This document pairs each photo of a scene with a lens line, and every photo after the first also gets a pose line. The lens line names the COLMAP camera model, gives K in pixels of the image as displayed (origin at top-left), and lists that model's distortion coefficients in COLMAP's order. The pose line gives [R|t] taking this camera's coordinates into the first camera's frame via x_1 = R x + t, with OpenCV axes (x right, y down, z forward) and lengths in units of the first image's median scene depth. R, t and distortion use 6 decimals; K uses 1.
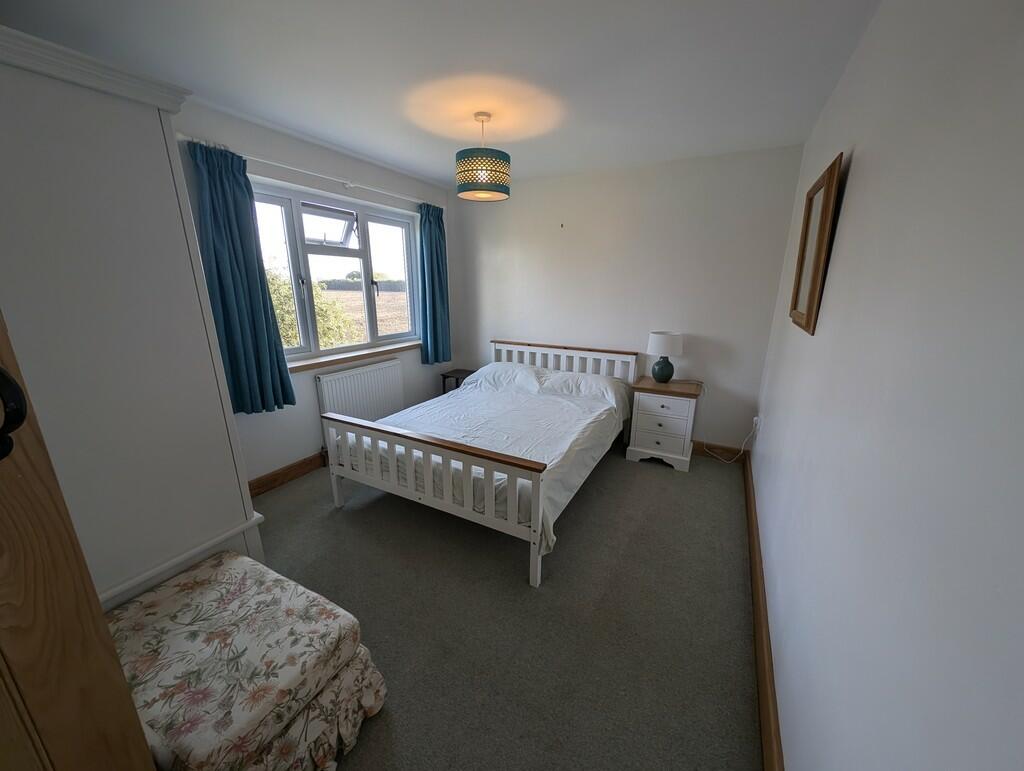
lens RADIAL K [[385.7, 0, 512.5], [0, 385.7, 387.9], [0, 0, 1]] dist [-0.002765, -0.000243]
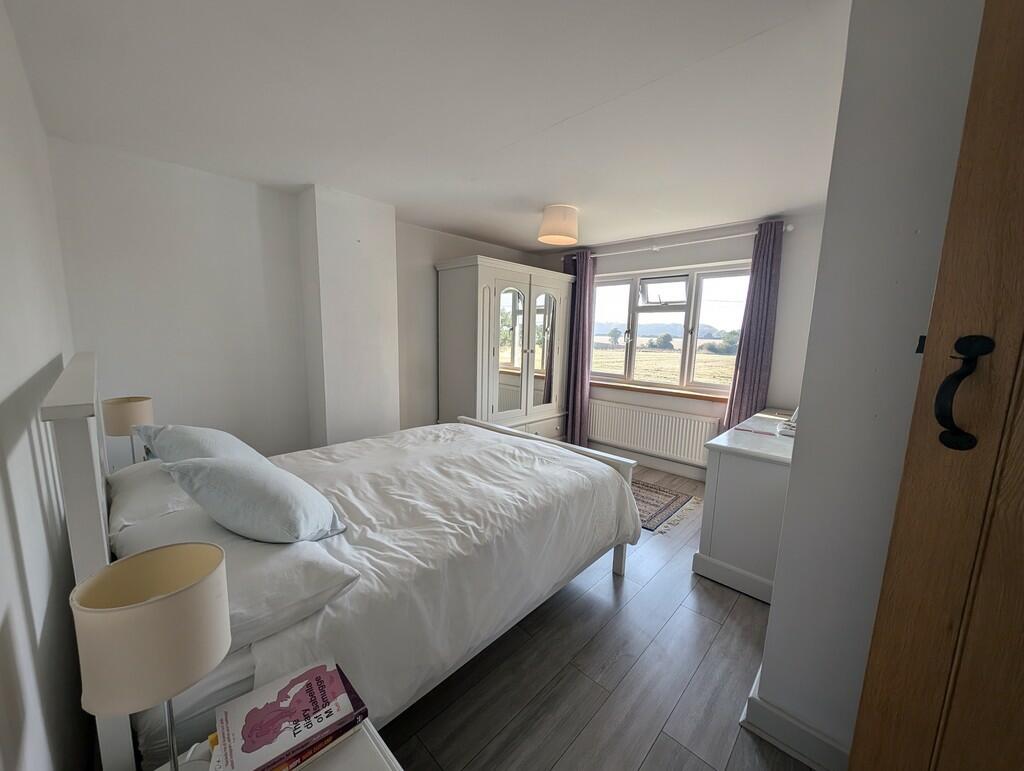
lens RADIAL K [[385.7, 0, 509.7], [0, 385.7, 387.1], [0, 0, 1]] dist [-0.002765, -0.000243]
pose [[-0.254722, 0.129553, -0.958297, 0.849654], [-0.276632, 0.939809, 0.200584, -0.210866], [0.926602, 0.316189, -0.203551, 0.815843]]
